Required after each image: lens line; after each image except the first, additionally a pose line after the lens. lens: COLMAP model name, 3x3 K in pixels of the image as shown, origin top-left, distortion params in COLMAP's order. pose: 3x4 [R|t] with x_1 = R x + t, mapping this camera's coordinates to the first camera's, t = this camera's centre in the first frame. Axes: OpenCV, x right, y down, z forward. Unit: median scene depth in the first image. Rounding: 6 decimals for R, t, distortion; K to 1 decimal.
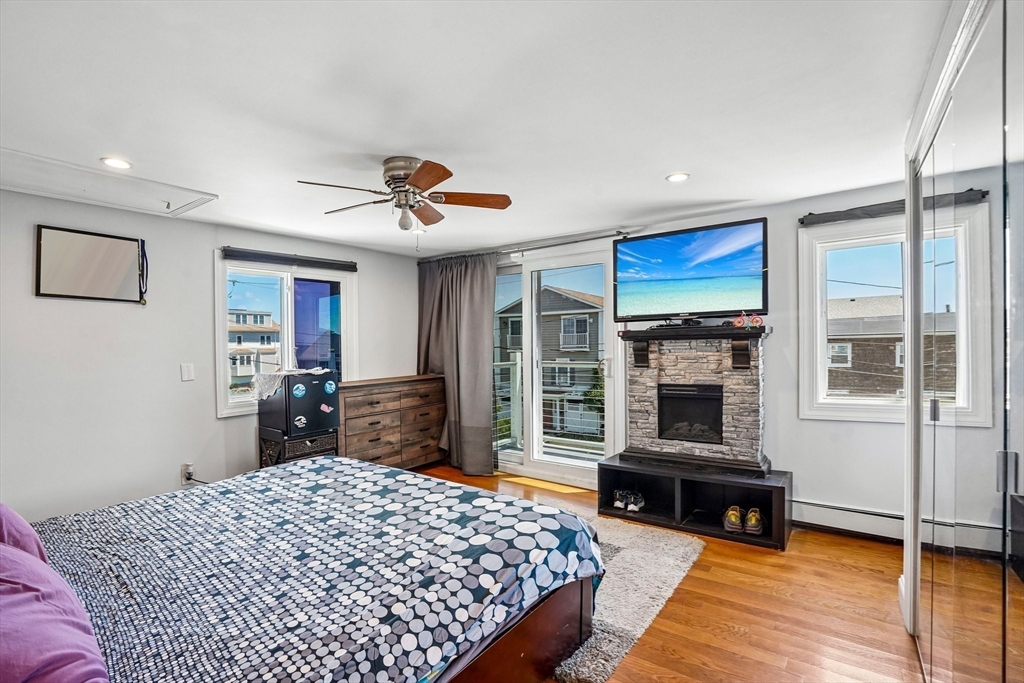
lens RADIAL K [[470.8, 0, 507.6], [0, 470.8, 342.6], [0, 0, 1]] dist [-0.041649, 0.007550]
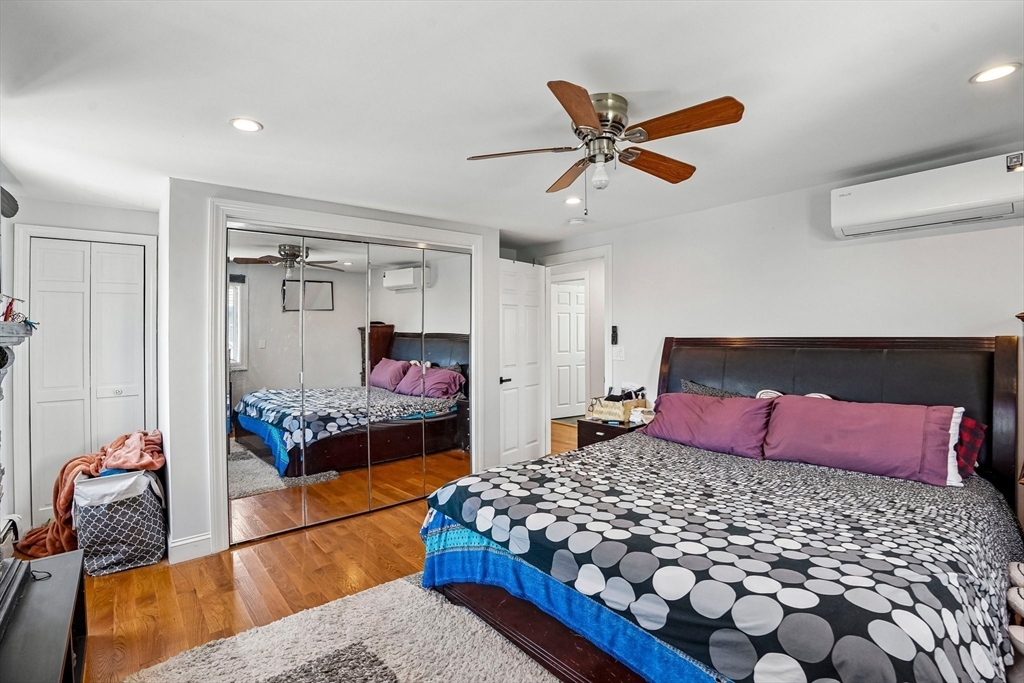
lens RADIAL K [[470.8, 0, 508.7], [0, 470.8, 335.7], [0, 0, 1]] dist [-0.041649, 0.007550]
pose [[-0.969697, 0.029736, 0.242492, -0.289292], [0.030029, 0.999546, -0.002486, 0.010152], [-0.242456, 0.004871, -0.970150, 2.017048]]
